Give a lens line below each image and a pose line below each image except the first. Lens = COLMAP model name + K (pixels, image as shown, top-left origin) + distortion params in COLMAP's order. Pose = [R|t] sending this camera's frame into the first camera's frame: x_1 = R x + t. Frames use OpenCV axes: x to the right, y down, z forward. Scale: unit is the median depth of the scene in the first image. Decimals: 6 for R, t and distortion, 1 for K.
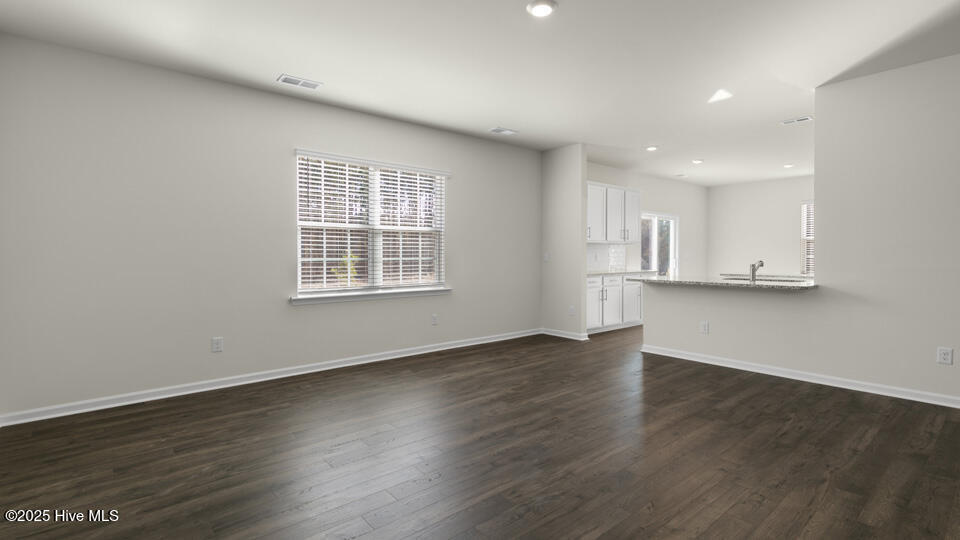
lens RADIAL K [[442.6, 0, 480.0], [0, 442.6, 270.0], [0, 0, 1]] dist [0.009559, 0.000154]
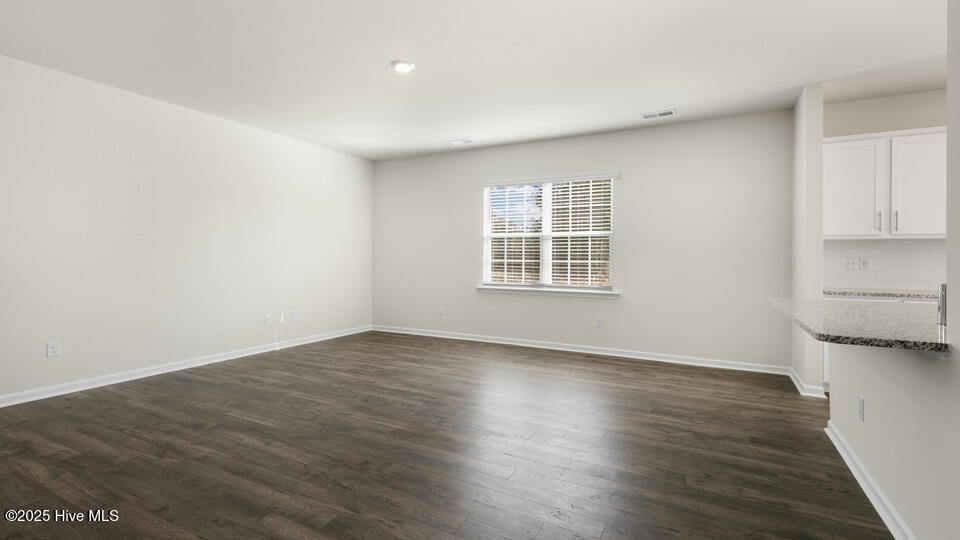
lens RADIAL K [[435.8, 0, 481.2], [0, 435.8, 249.7], [0, 0, 1]] dist [0.009784, 0.000032]
pose [[0.376234, -0.014665, -0.926408, 0.811645], [-0.038790, 0.998749, -0.031563, -0.012510], [0.925712, 0.047810, 0.375195, 0.427621]]
